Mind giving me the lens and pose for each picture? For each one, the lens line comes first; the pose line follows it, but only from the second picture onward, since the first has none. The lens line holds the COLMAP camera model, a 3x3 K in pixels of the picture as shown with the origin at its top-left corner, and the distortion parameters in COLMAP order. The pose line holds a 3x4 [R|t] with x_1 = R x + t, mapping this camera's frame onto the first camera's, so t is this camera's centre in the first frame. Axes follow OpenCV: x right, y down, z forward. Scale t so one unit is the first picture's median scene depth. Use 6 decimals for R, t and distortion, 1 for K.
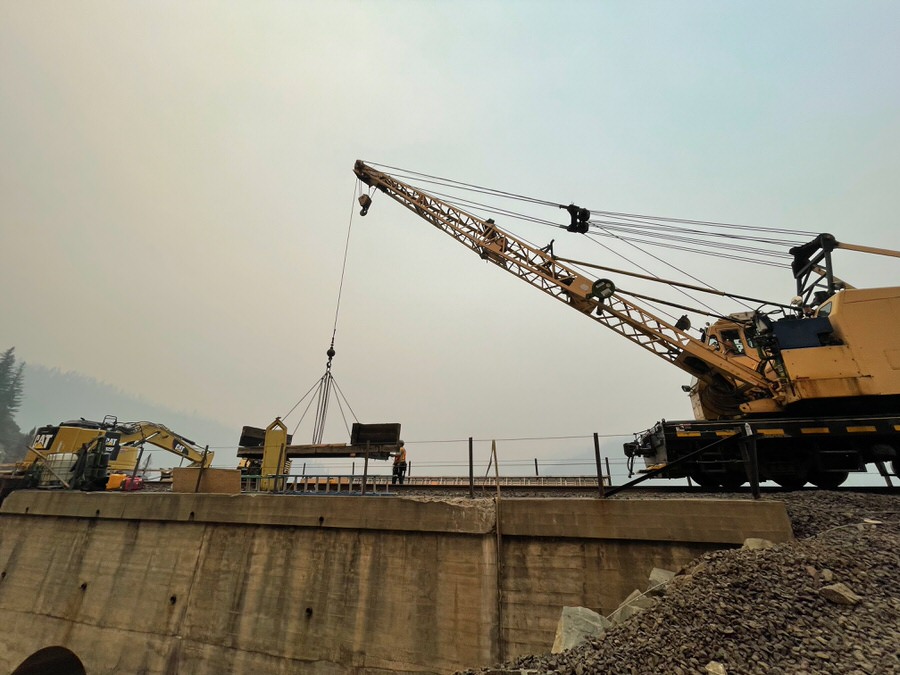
lens RADIAL K [[373.1, 0, 447.0], [0, 373.1, 330.6], [0, 0, 1]] dist [-0.000680, -0.001444]
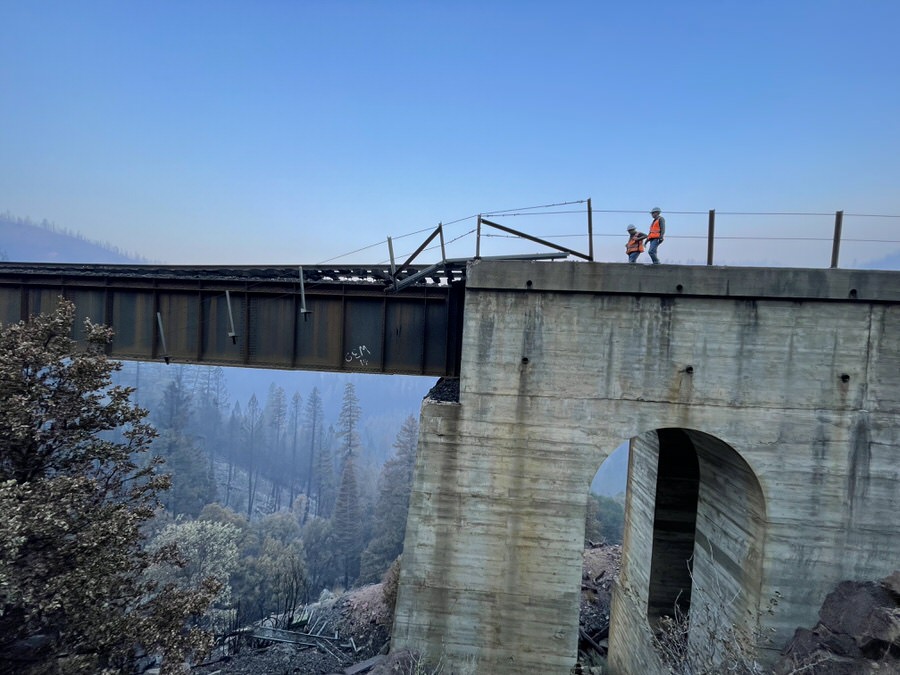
lens RADIAL K [[373.1, 0, 453.8], [0, 373.1, 339.9], [0, 0, 1]] dist [-0.000680, -0.001444]
pose [[0.967941, 0.021515, 0.250255, -1.733498], [-0.127361, 0.900788, 0.415163, 0.358315], [-0.216495, -0.433726, 0.874650, 0.425442]]
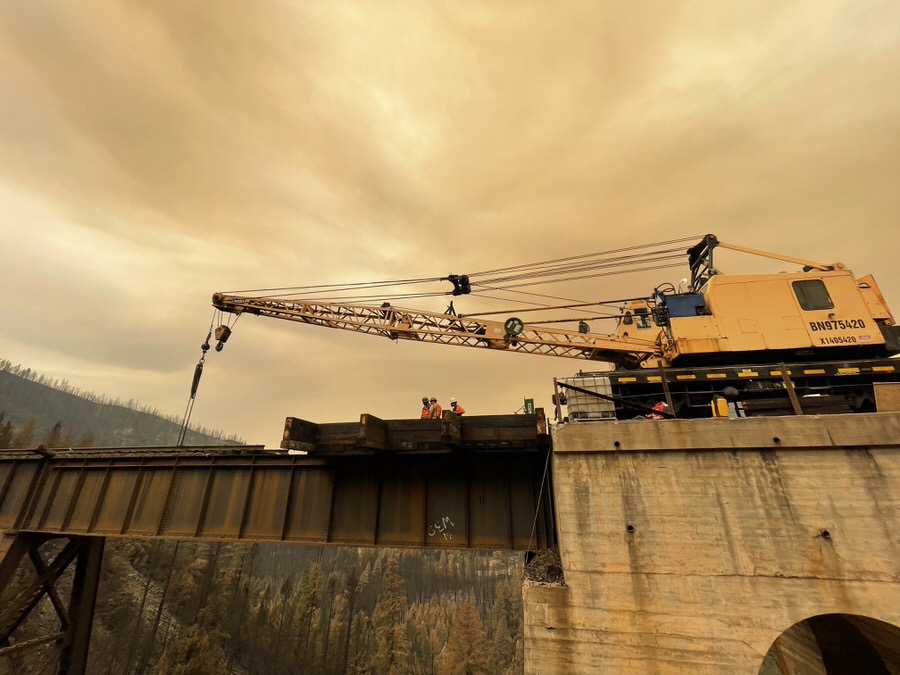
lens RADIAL K [[373.1, 0, 448.9], [0, 373.1, 330.2], [0, 0, 1]] dist [-0.000680, -0.001444]
pose [[0.991858, 0.039316, 0.121126, -1.865020], [-0.040553, 0.999147, 0.007761, 0.315226], [-0.120718, -0.012610, 0.992607, 0.371100]]
